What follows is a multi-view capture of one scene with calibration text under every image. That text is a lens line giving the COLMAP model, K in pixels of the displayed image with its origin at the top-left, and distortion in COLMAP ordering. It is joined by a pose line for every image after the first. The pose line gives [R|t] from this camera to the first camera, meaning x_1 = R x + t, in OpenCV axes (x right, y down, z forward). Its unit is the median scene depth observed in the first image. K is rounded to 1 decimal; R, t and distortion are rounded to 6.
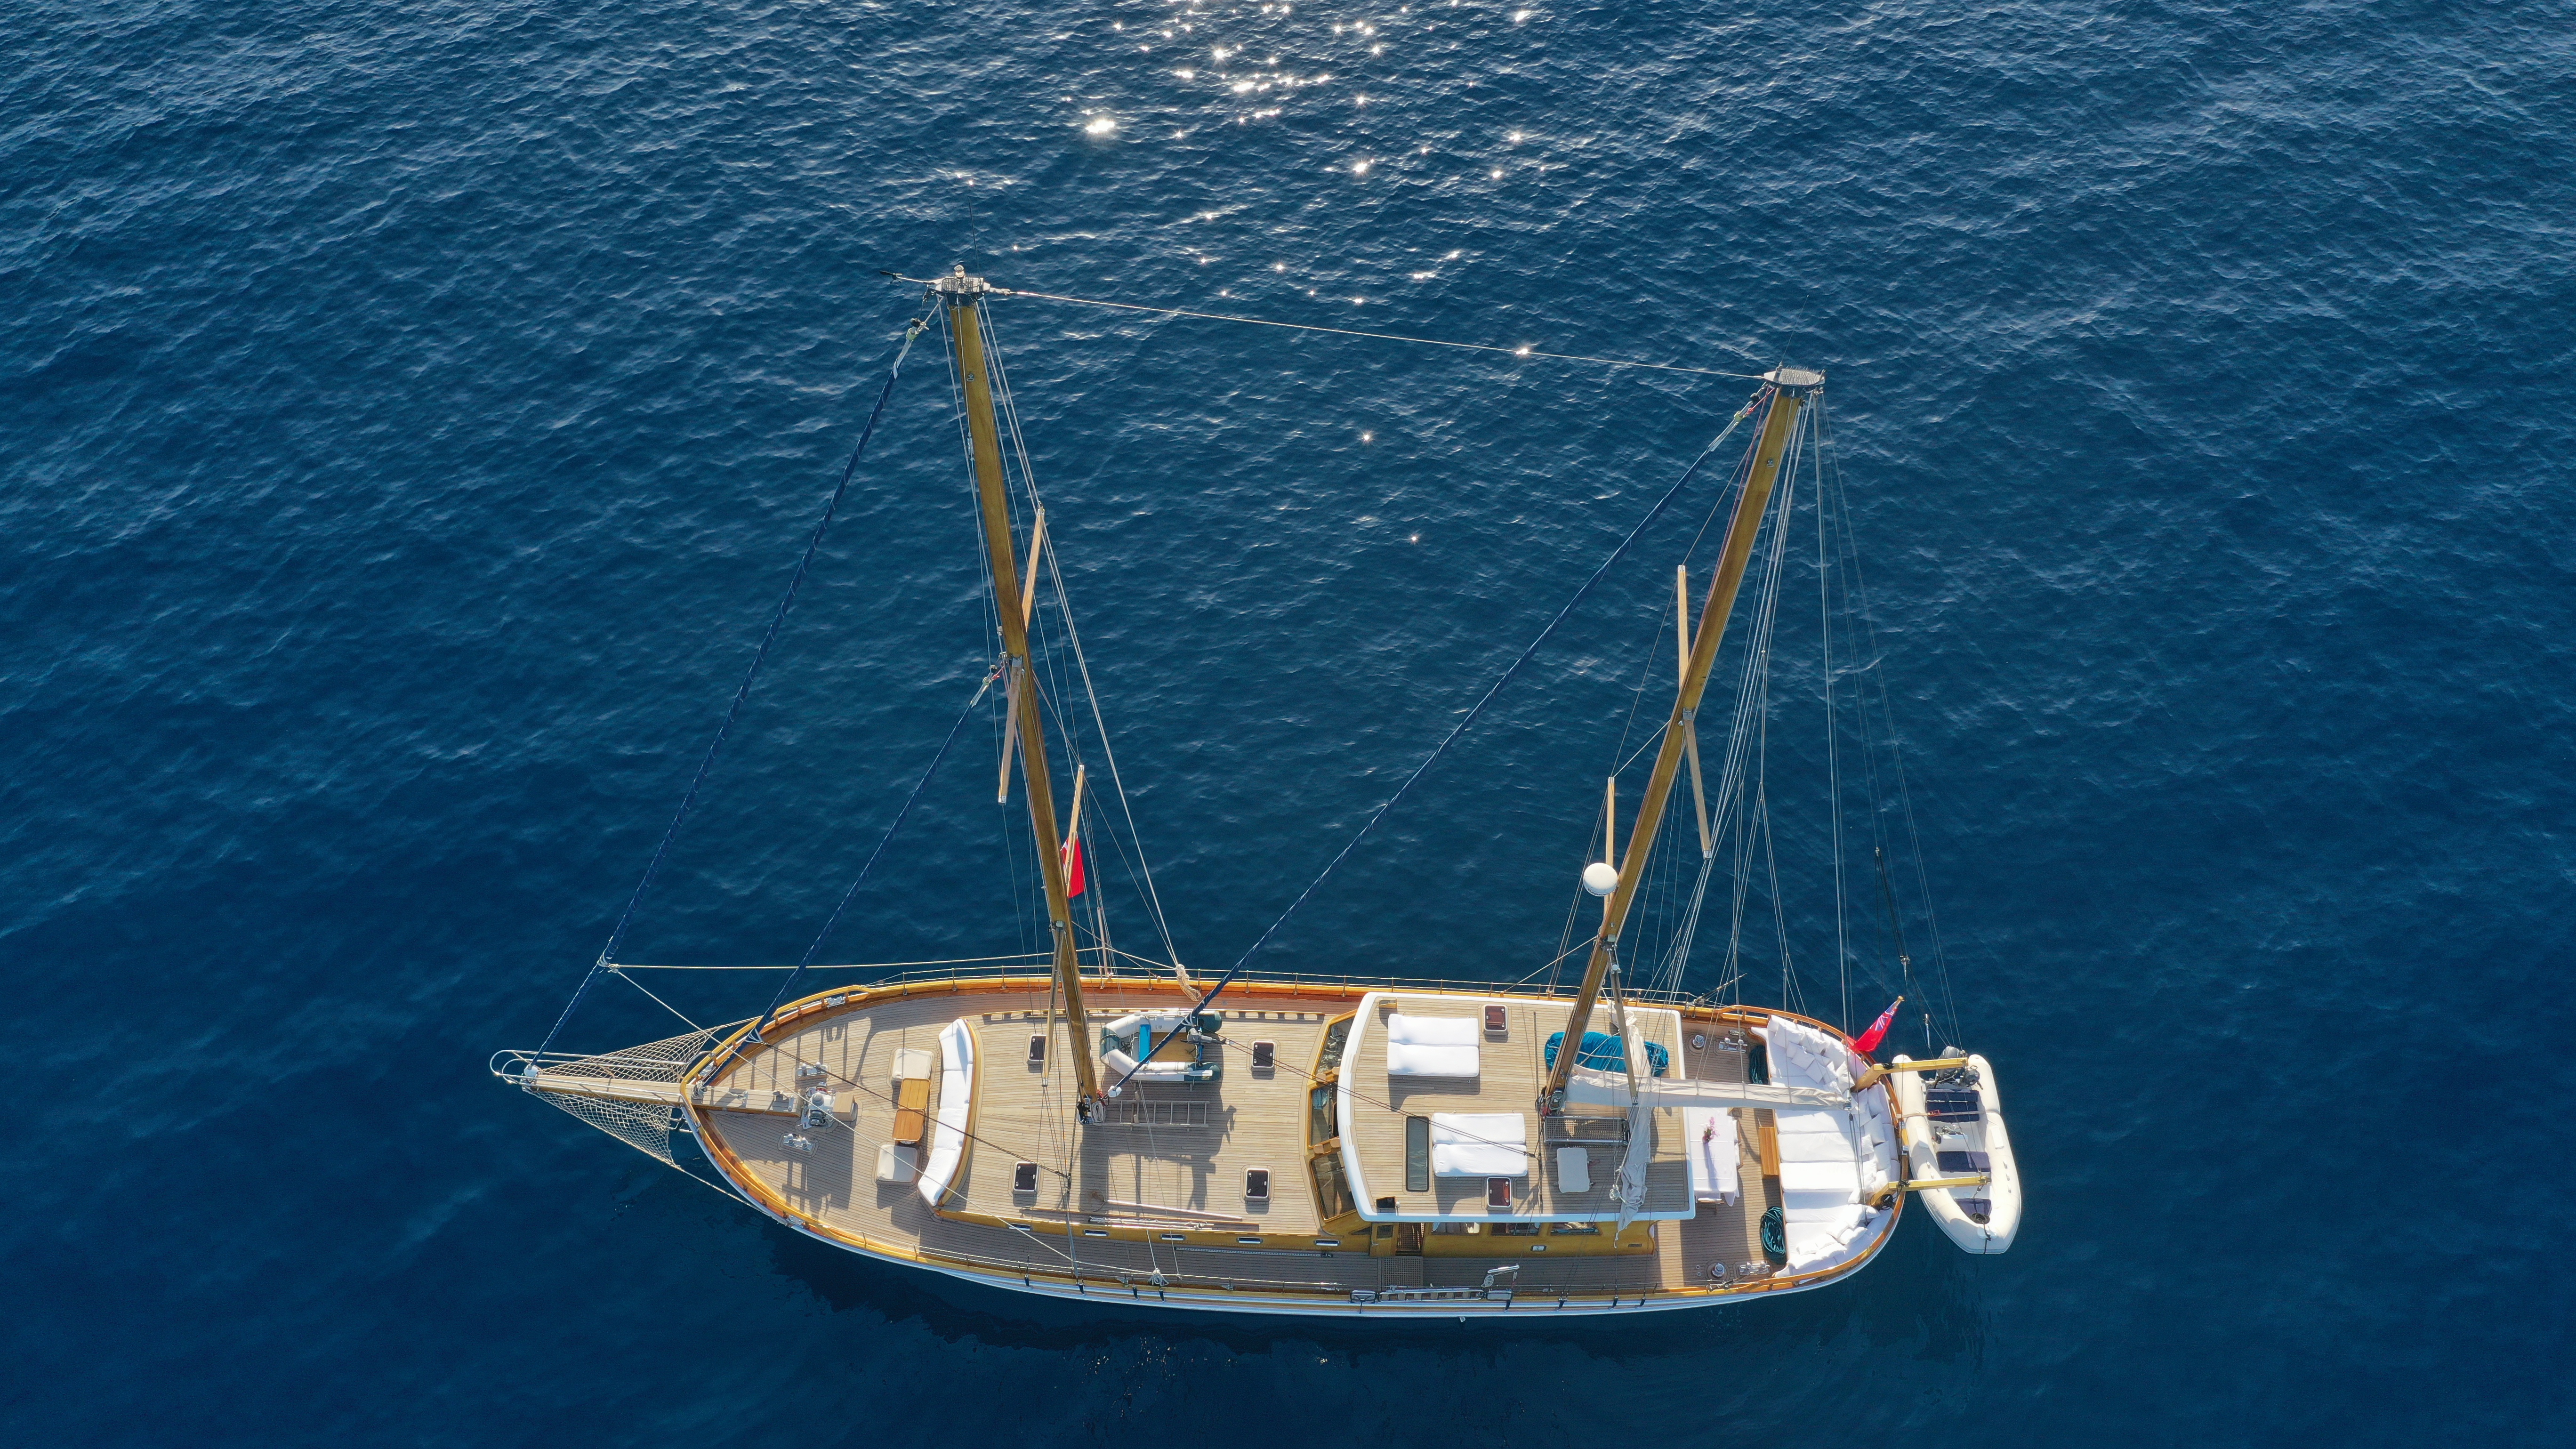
lens RADIAL K [[2044.8, 0, 1283.0], [0, 2044.8, 730.7], [0, 0, 1]] dist [0.010396, -0.010839]
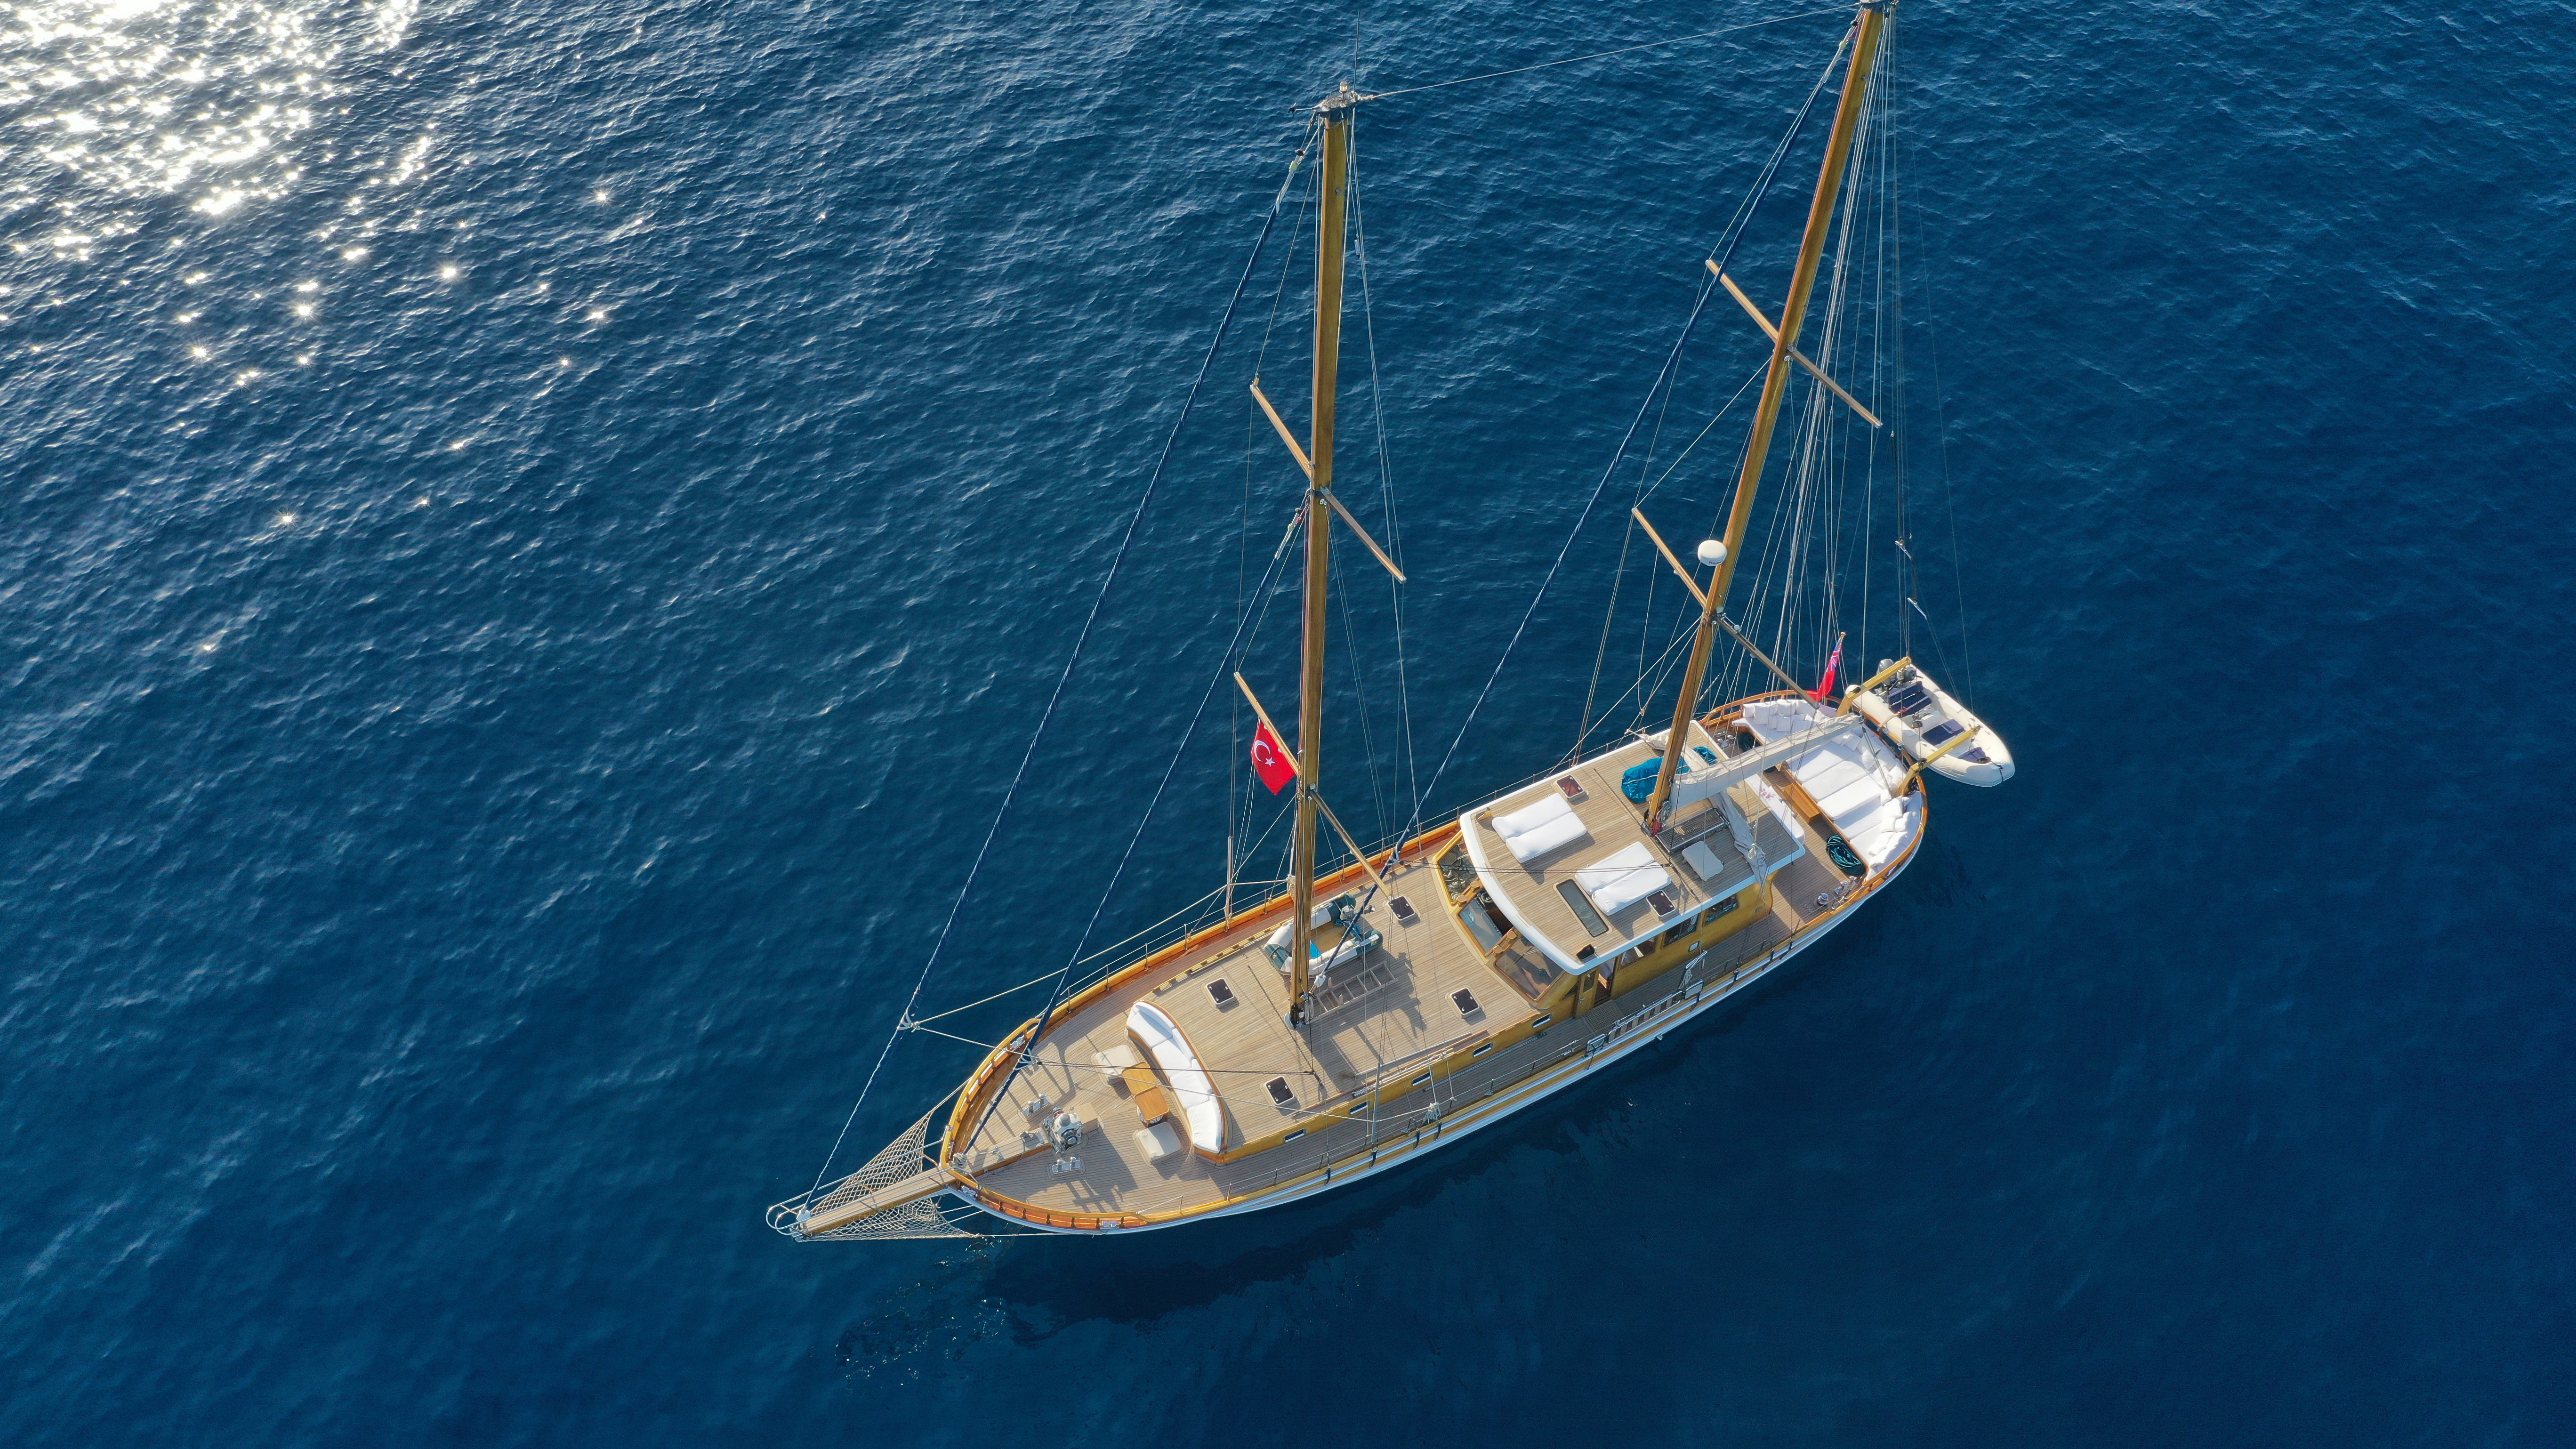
lens RADIAL K [[2044.8, 0, 1290.1], [0, 2044.8, 724.1], [0, 0, 1]] dist [0.010396, -0.010839]
pose [[0.862809, -0.388028, 0.324029, -0.392985], [0.417185, 0.908534, -0.022883, 0.071430], [-0.285512, 0.154924, 0.945770, -0.039614]]
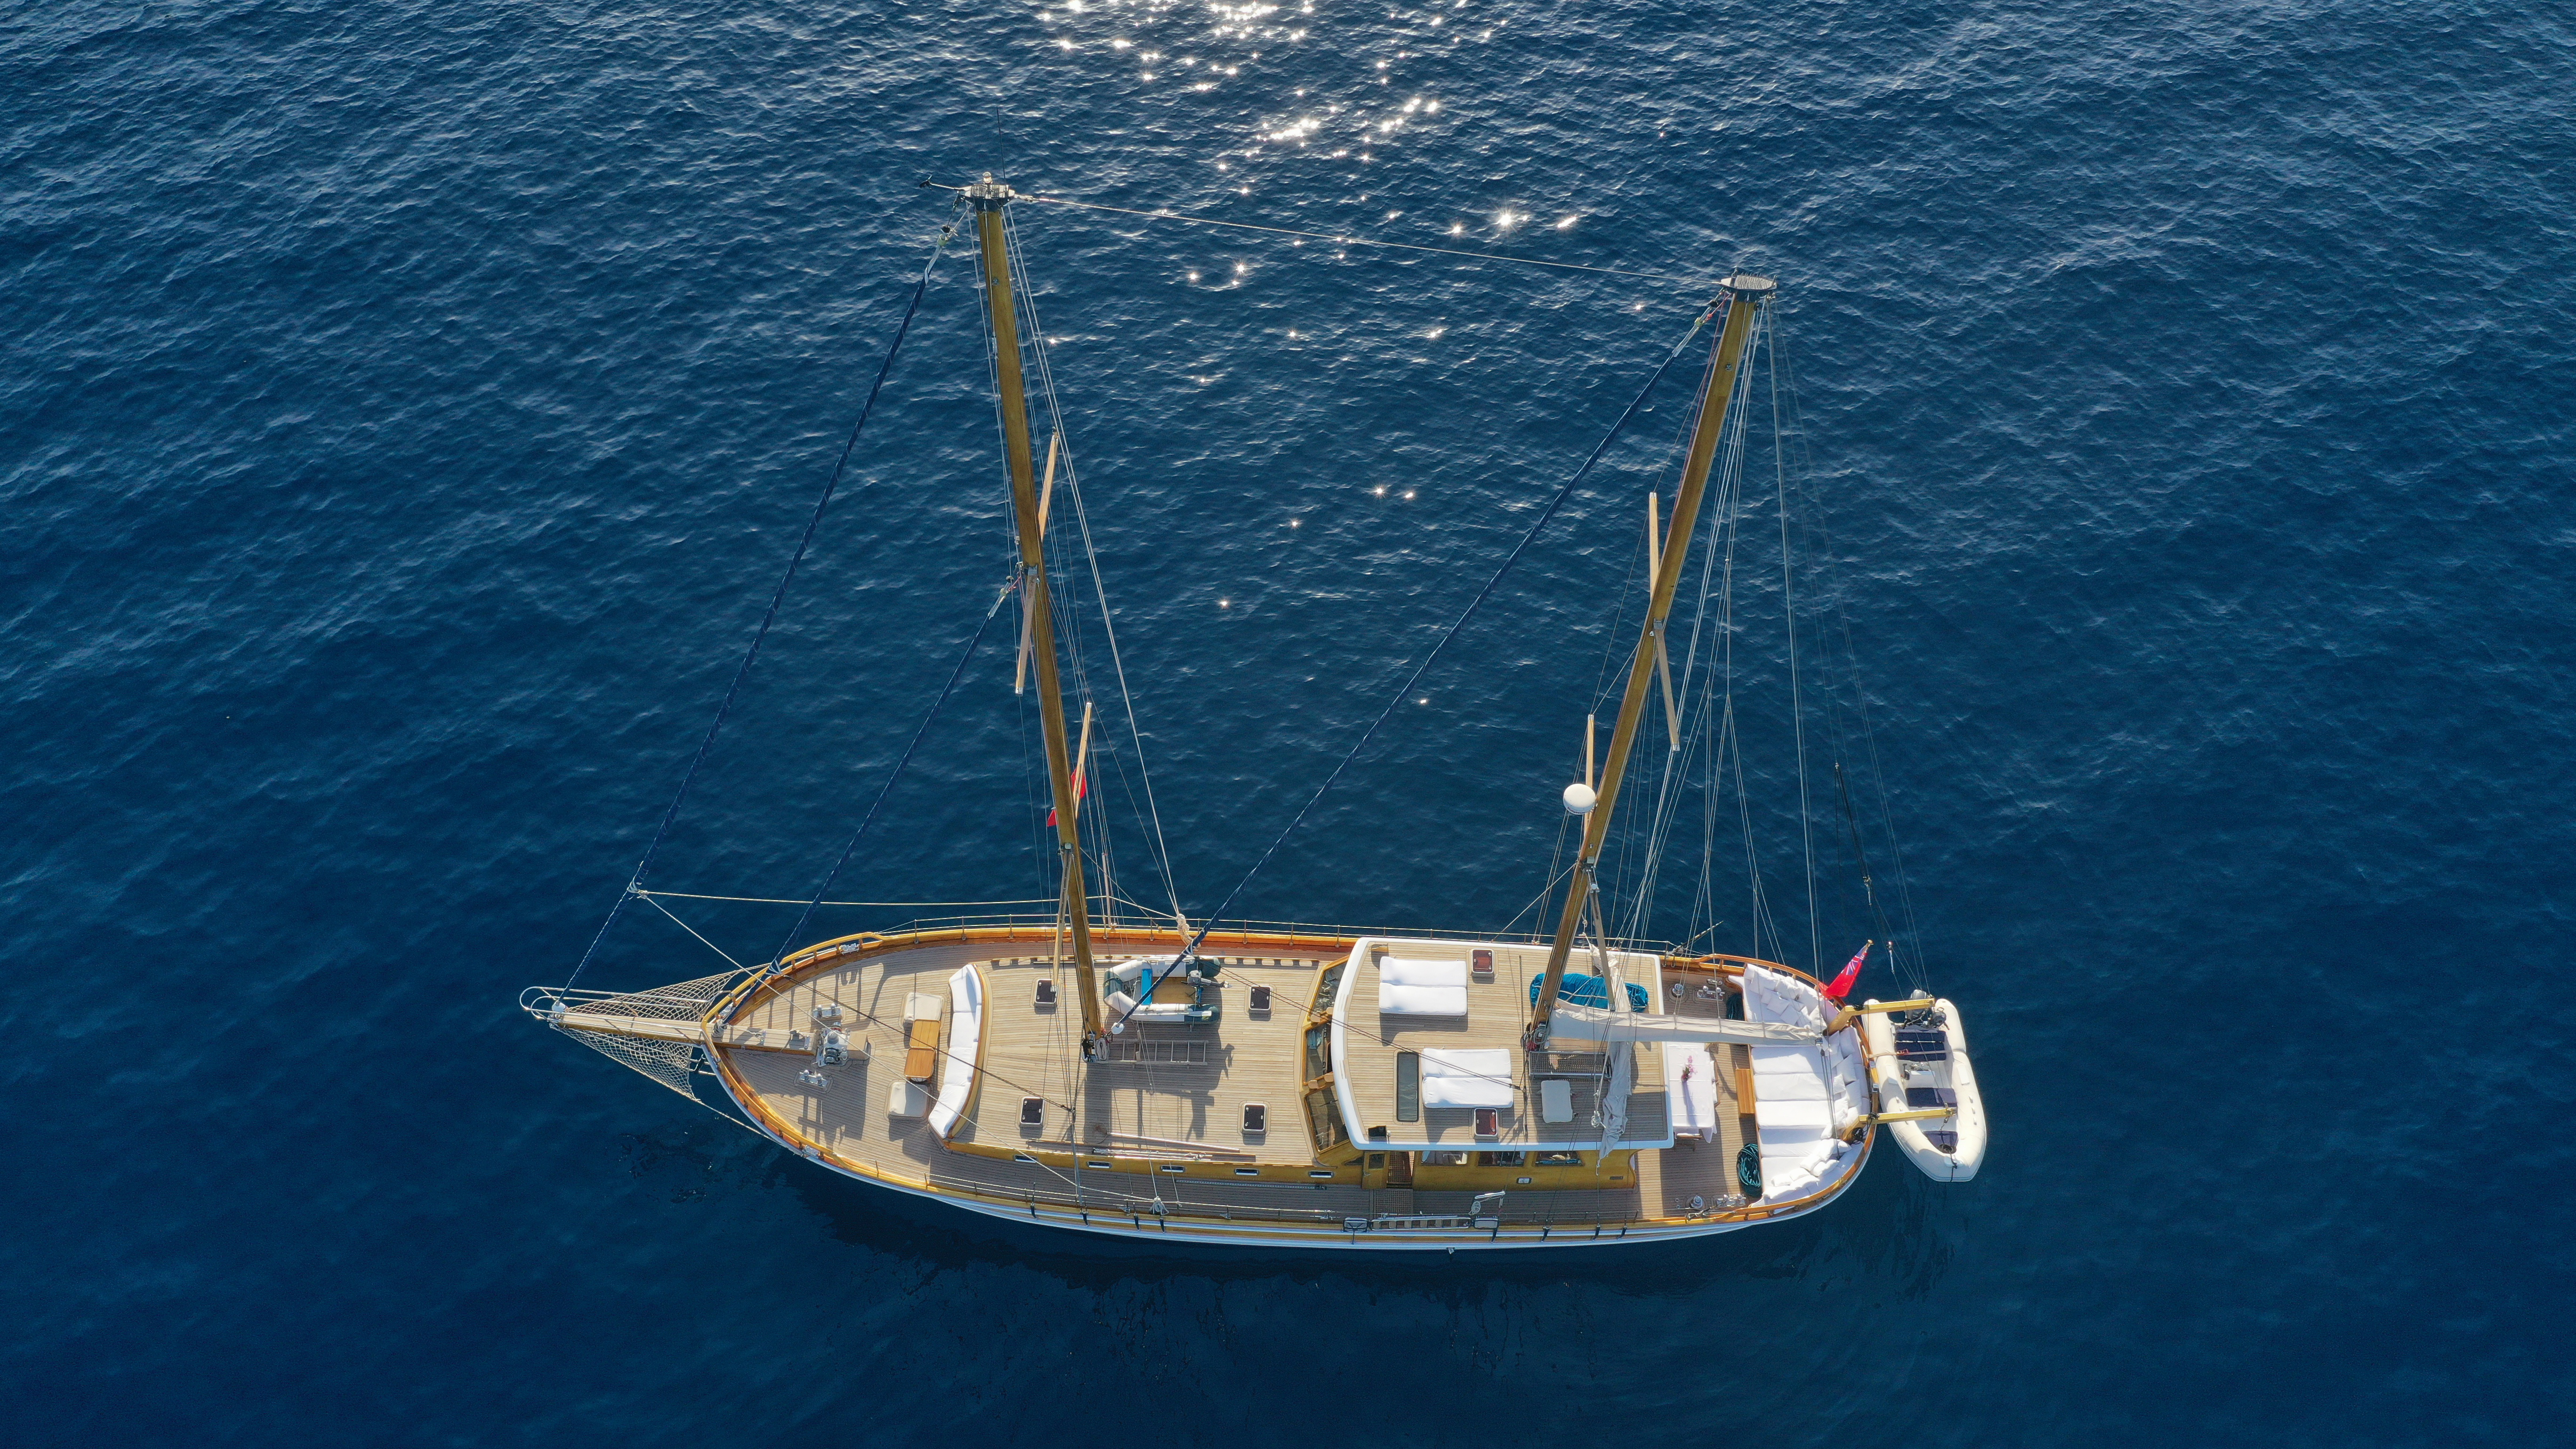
lens RADIAL K [[2044.8, 0, 1281.8], [0, 2044.8, 728.3], [0, 0, 1]] dist [0.010396, -0.010839]
pose [[0.999996, 0.002558, 0.001339, -0.000371], [-0.002510, 0.999393, -0.034758, 0.059377], [-0.001427, 0.034754, 0.999395, -0.048485]]
